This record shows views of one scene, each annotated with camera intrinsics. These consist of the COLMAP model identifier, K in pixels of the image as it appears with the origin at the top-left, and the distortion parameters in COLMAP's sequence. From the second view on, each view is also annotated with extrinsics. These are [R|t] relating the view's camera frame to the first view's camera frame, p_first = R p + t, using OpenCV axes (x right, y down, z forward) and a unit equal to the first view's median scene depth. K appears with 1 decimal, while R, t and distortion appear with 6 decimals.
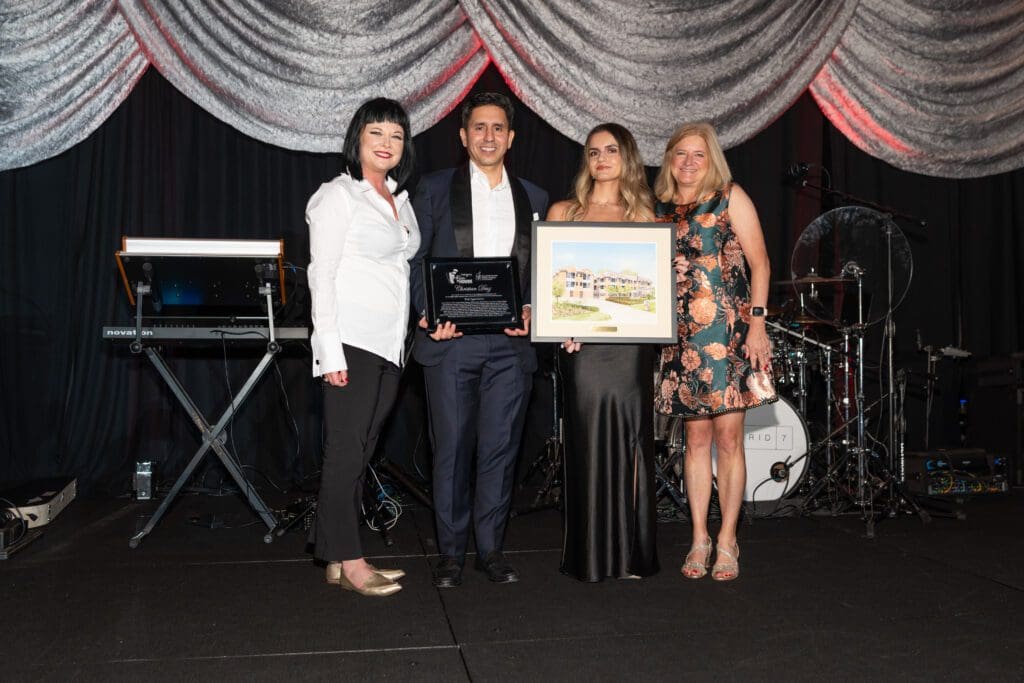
lens RADIAL K [[987.1, 0, 511.9], [0, 987.1, 342.9], [0, 0, 1]] dist [-0.014750, 0.000000]
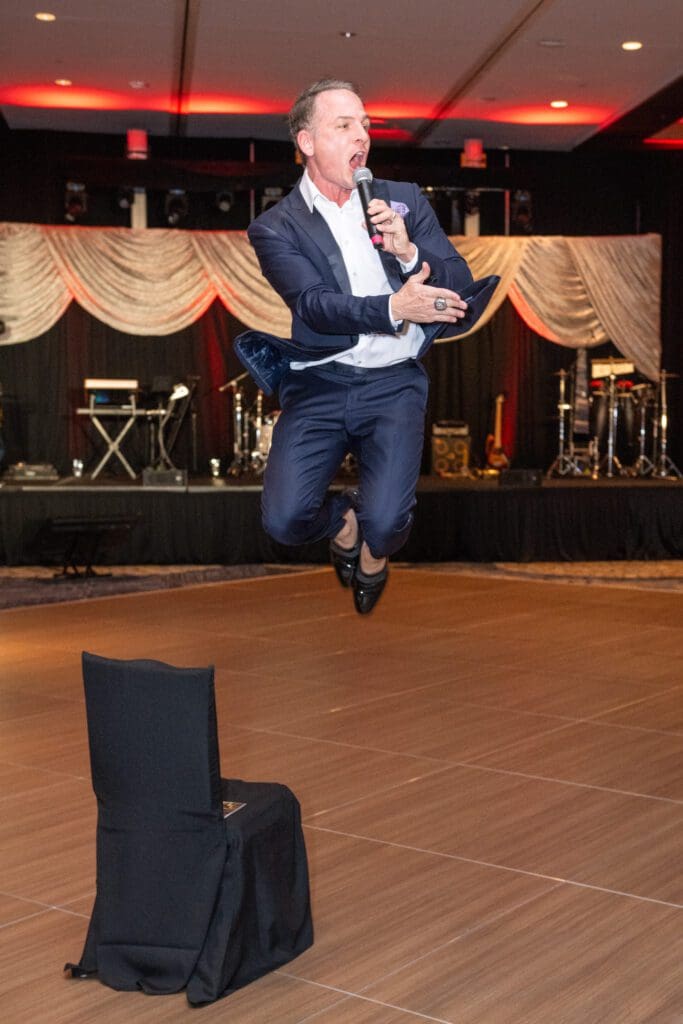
lens RADIAL K [[987.1, 0, 340.4], [0, 987.1, 513.6], [0, 0, 1]] dist [-0.014750, 0.000000]
pose [[0.999149, 0.008237, 0.040410, 0.186772], [-0.012391, 0.994538, 0.103640, -0.015040], [-0.039336, -0.104052, 0.993794, -1.438989]]
